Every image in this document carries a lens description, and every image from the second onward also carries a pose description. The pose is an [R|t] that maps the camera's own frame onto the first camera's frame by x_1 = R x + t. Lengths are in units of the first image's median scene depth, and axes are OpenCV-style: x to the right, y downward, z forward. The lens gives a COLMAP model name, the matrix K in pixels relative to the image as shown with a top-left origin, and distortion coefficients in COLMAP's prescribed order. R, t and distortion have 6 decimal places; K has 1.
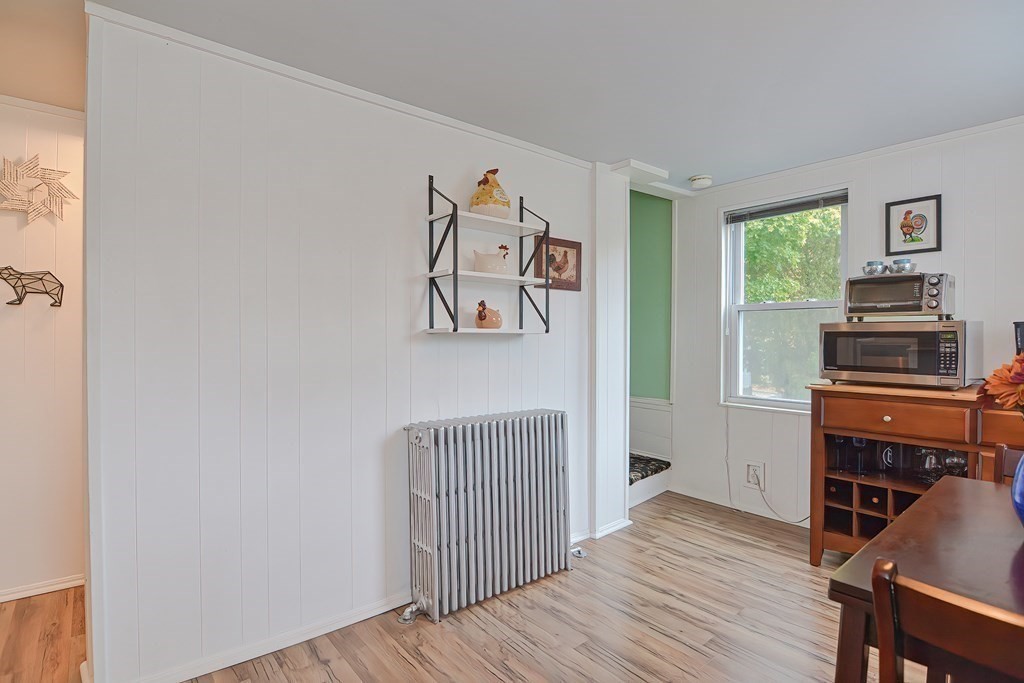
lens RADIAL K [[500.9, 0, 506.1], [0, 500.9, 338.2], [0, 0, 1]] dist [-0.005800, -0.009820]
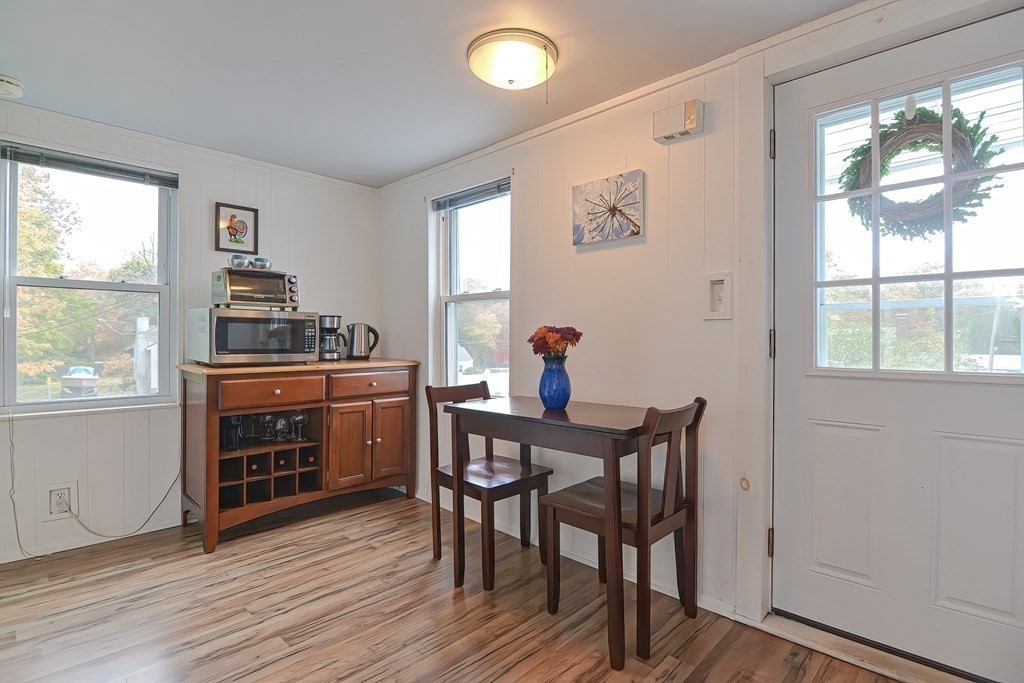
lens RADIAL K [[500.9, 0, 502.4], [0, 500.9, 340.0], [0, 0, 1]] dist [-0.005800, -0.009820]
pose [[-0.094072, -0.006964, 0.995541, -0.424556], [-0.001099, 0.999976, 0.006892, 0.026033], [-0.995565, -0.000446, -0.094078, 0.518382]]
